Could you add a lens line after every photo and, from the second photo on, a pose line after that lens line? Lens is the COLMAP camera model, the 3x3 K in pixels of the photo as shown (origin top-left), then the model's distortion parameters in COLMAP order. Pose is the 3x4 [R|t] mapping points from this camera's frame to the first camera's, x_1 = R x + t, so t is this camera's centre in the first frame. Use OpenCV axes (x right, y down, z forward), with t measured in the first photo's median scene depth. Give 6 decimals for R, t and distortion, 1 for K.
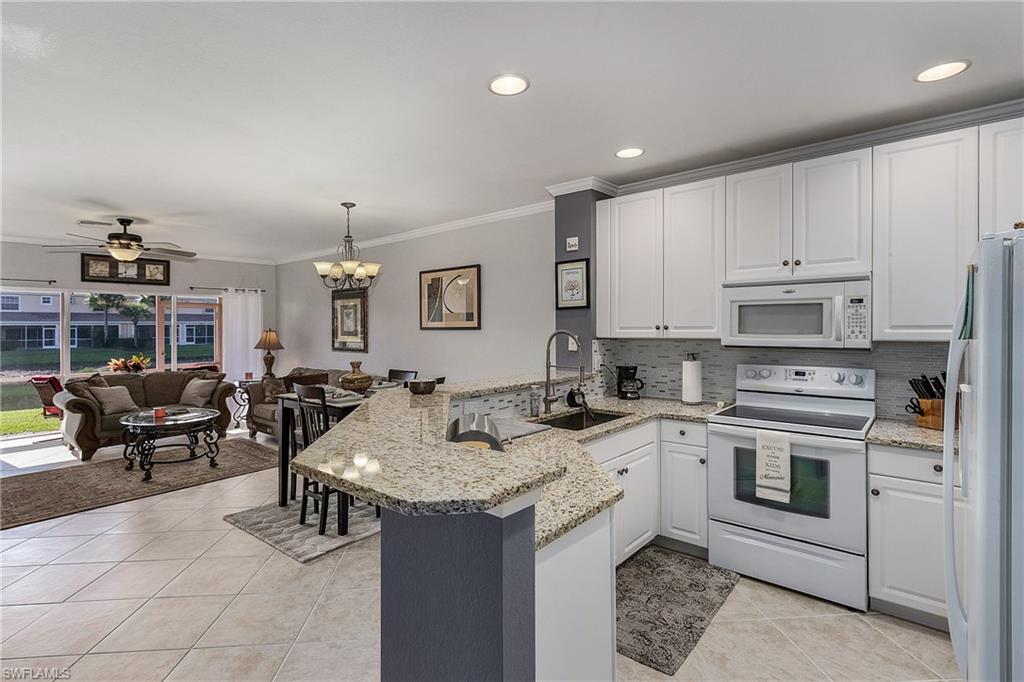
lens RADIAL K [[491.9, 0, 508.2], [0, 491.9, 319.4], [0, 0, 1]] dist [-0.001748, -0.000645]
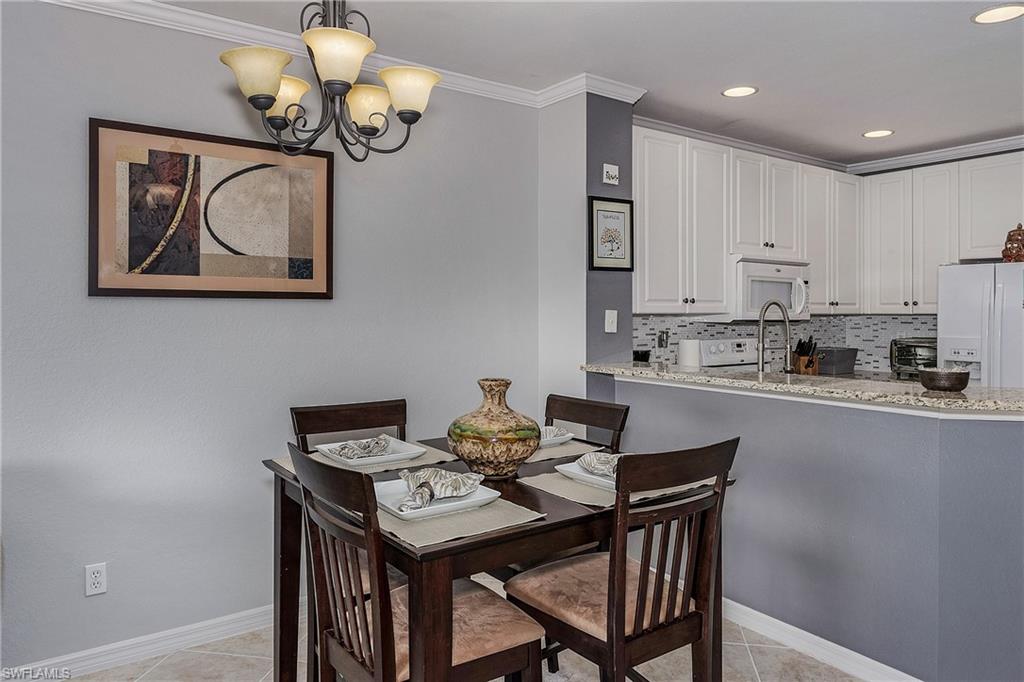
lens RADIAL K [[680.3, 0, 503.2], [0, 680.3, 310.4], [0, 0, 1]] dist [0.003223, -0.000295]
pose [[0.243077, 0.011214, 0.969942, -0.799674], [-0.018799, 0.999800, -0.006848, 0.041752], [-0.969825, -0.016569, 0.243239, 0.905006]]
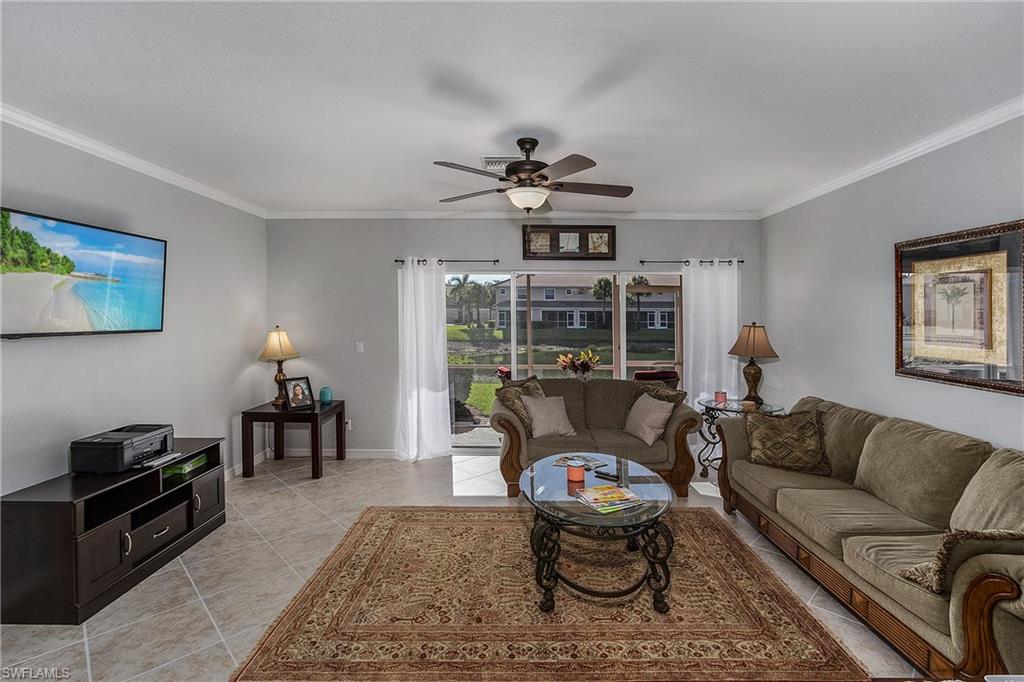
lens RADIAL K [[478.7, 0, 518.4], [0, 478.7, 314.2], [0, 0, 1]] dist [0.001621, 0.000341]
pose [[0.646164, 0.012299, -0.763100, -0.432938], [0.000254, 0.999867, 0.016330, -0.000845], [0.763199, -0.010746, 0.646074, 0.773998]]
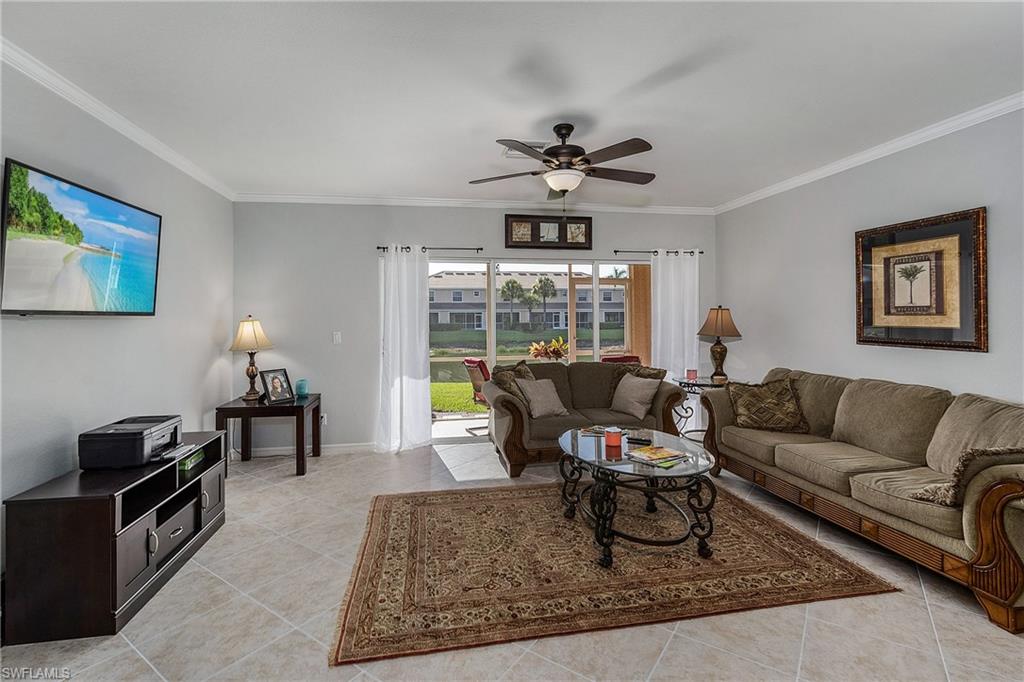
lens RADIAL K [[479.1, 0, 506.4], [0, 479.1, 310.0], [0, 0, 1]] dist [0.005164, -0.000383]
pose [[0.769032, -0.005489, -0.639187, -0.562377], [0.009341, 0.999953, 0.002651, 0.039187], [0.639142, -0.008009, 0.769047, 0.605379]]
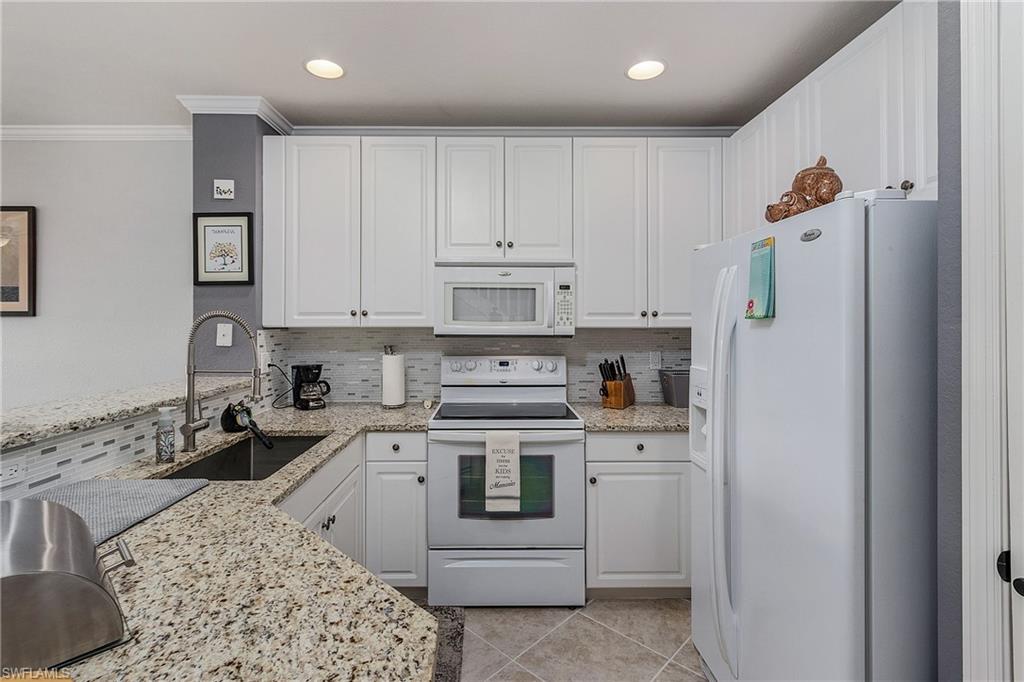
lens RADIAL K [[473.9, 0, 498.8], [0, 473.9, 322.6], [0, 0, 1]] dist [0.000679, -0.000371]
pose [[0.754146, 0.008764, 0.656648, -0.011776], [-0.016557, 0.999847, 0.005670, 0.020714], [-0.656498, -0.015148, 0.754176, 0.251820]]
